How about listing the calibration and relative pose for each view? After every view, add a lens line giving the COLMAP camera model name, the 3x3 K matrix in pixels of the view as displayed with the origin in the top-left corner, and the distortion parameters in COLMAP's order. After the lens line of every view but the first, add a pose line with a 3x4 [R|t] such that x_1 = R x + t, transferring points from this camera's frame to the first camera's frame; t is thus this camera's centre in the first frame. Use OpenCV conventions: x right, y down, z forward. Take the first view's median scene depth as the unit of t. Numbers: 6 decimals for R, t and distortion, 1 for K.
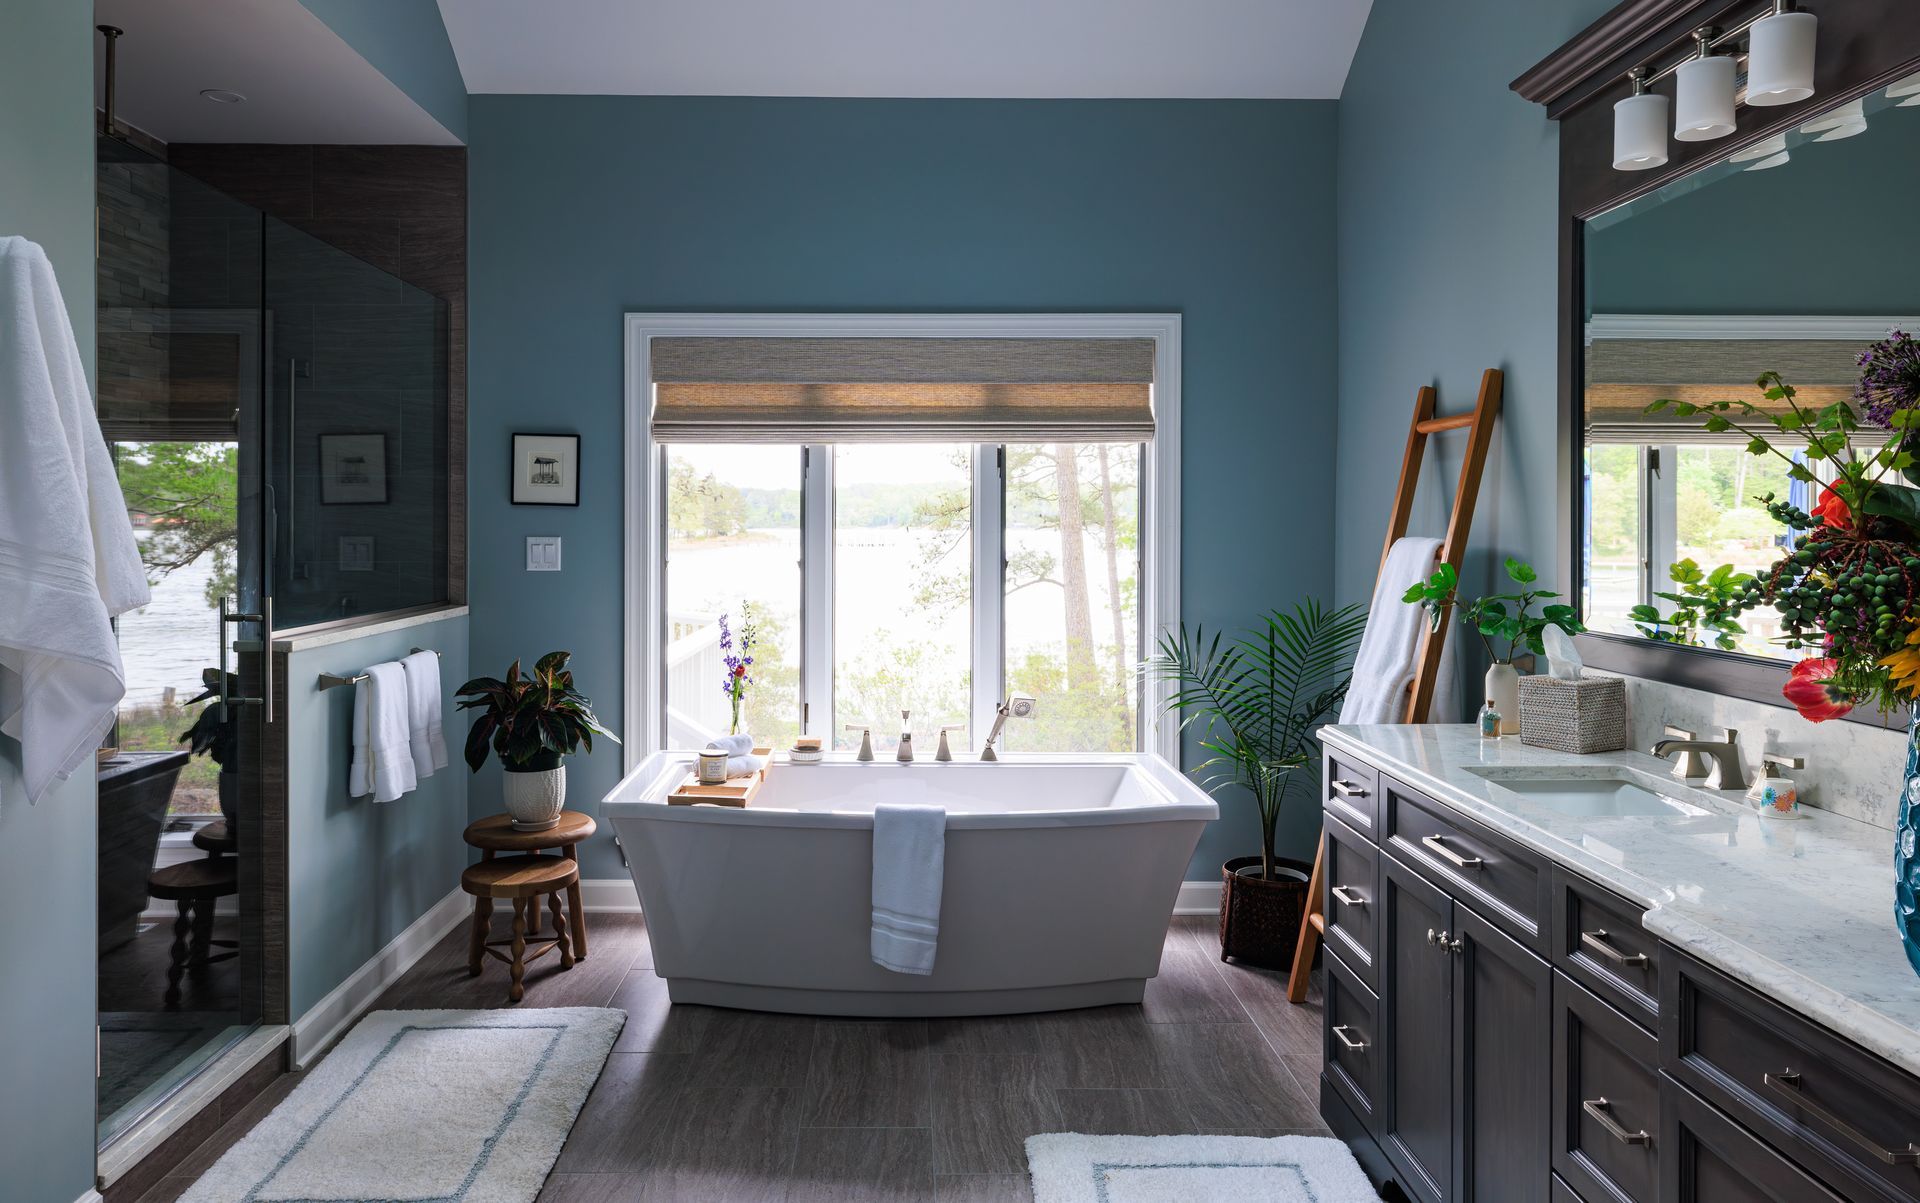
lens RADIAL K [[1248.8, 0, 920.2], [0, 1248.8, 540.2], [0, 0, 1]] dist [-0.004913, 0.005620]
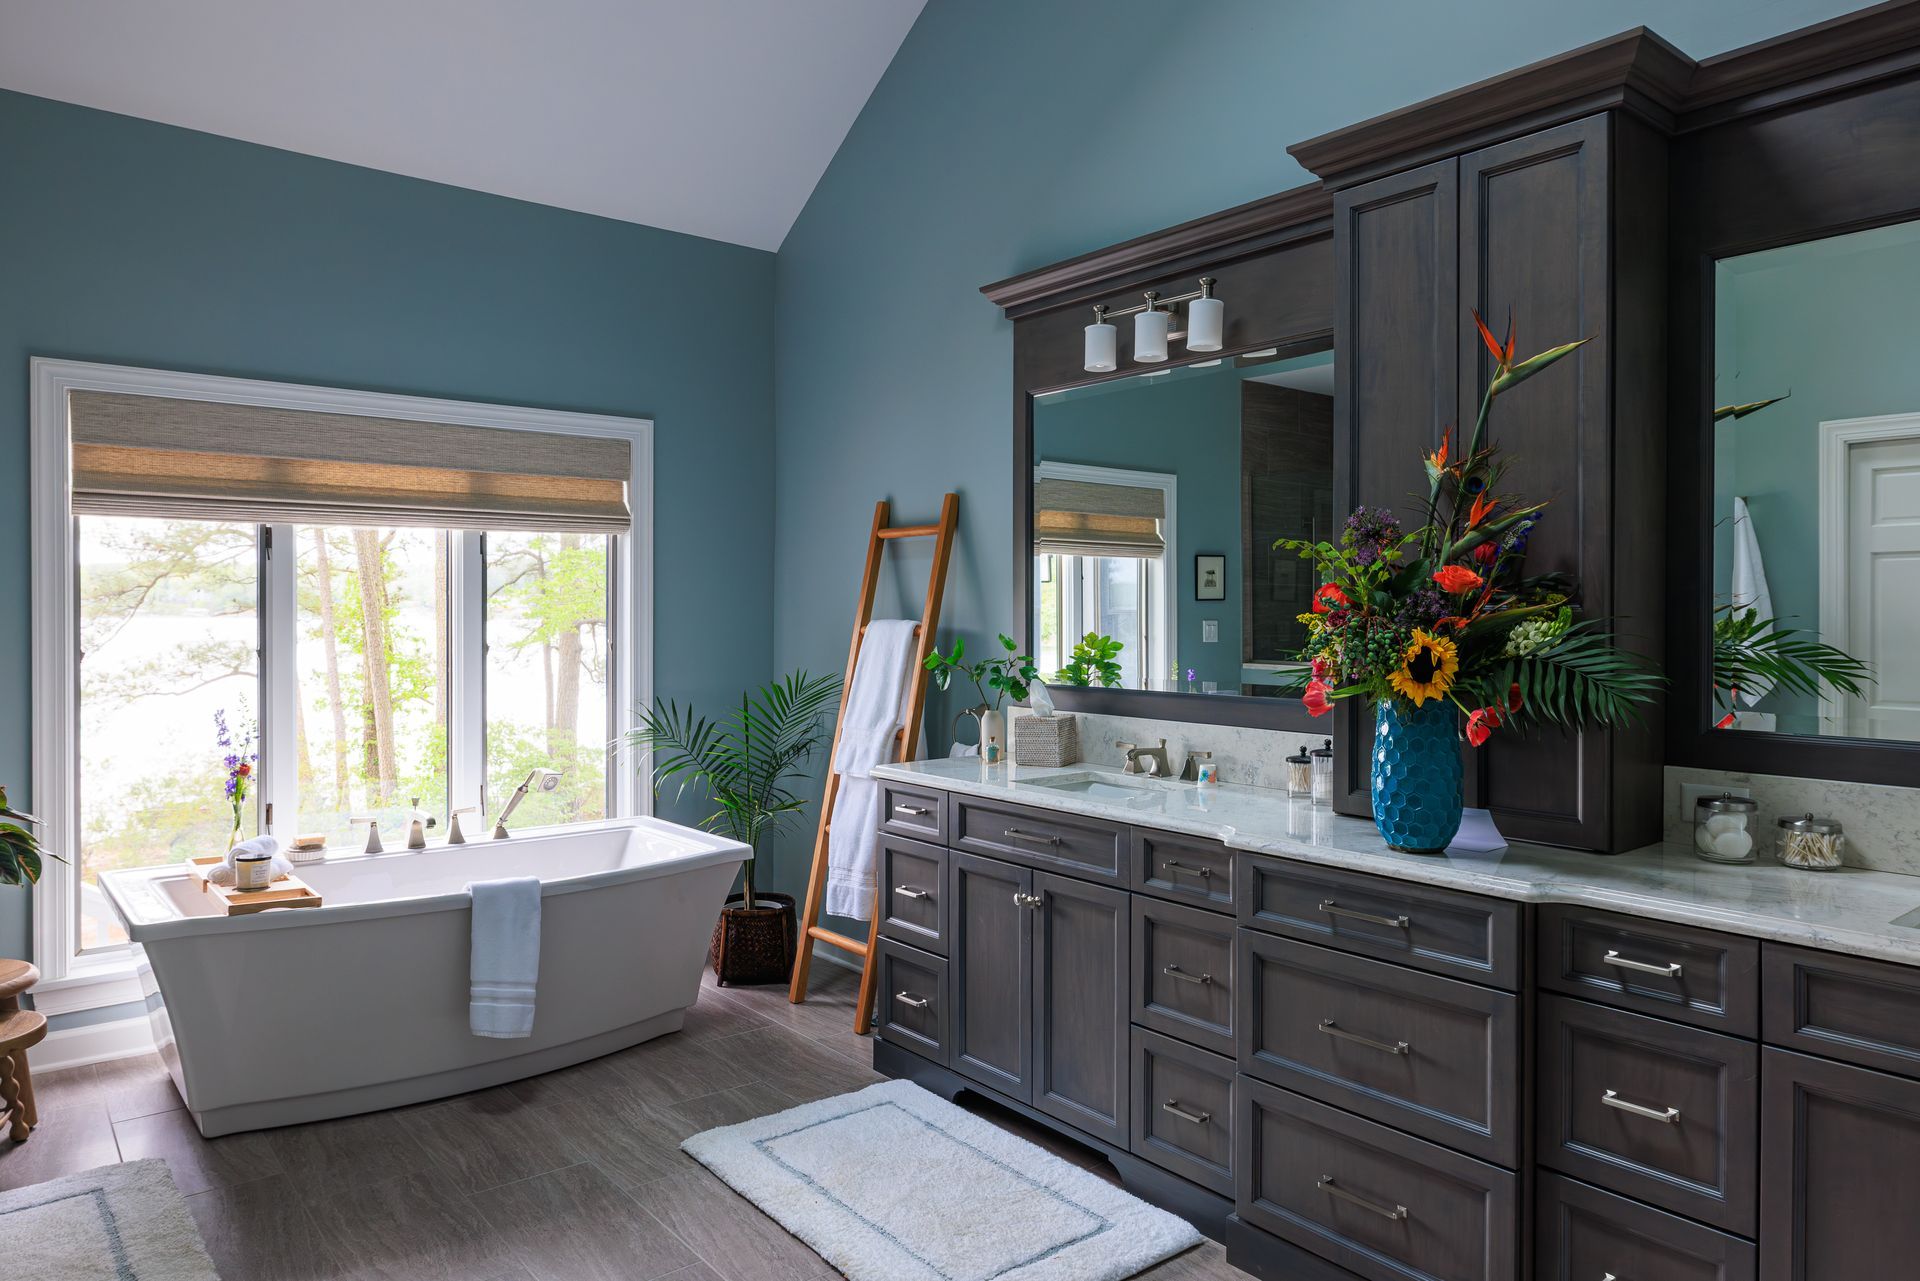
lens RADIAL K [[1232.1, 0, 960.0], [0, 1232.1, 630.0], [0, 0, 1]] dist [-0.004457, -0.000077]
pose [[0.783957, -0.010223, 0.620731, -0.290660], [0.008242, 0.999948, 0.006059, 0.001120], [-0.620760, 0.000366, 0.784001, -0.034855]]
